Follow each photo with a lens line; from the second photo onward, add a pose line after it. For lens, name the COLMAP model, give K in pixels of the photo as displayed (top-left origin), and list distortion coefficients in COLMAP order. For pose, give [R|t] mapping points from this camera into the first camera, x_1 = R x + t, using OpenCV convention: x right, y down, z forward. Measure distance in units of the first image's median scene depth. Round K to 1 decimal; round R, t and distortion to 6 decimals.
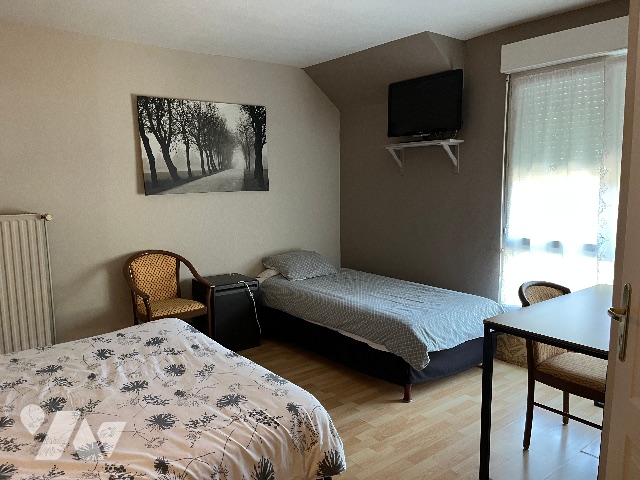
lens RADIAL K [[487.1, 0, 319.5], [0, 487.1, 241.4], [0, 0, 1]] dist [0.031360, -0.004977]
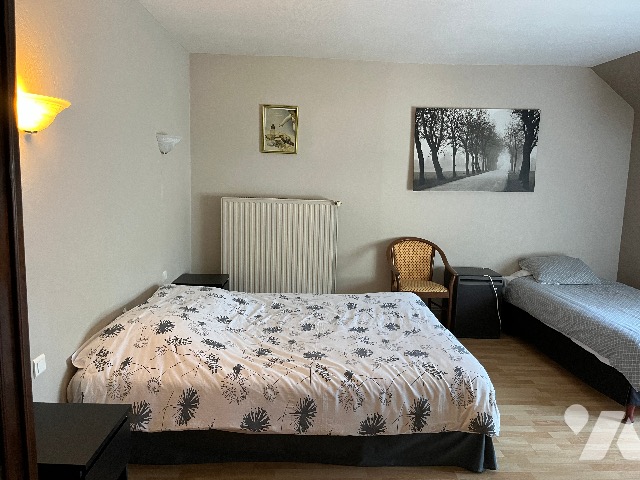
lens RADIAL K [[487.1, 0, 319.5], [0, 487.1, 241.4], [0, 0, 1]] dist [0.031360, -0.004977]
pose [[0.807654, 0.112435, -0.578838, 0.163965], [-0.110727, 0.993108, 0.038407, 0.007458], [0.579168, 0.033073, 0.814537, -0.097583]]
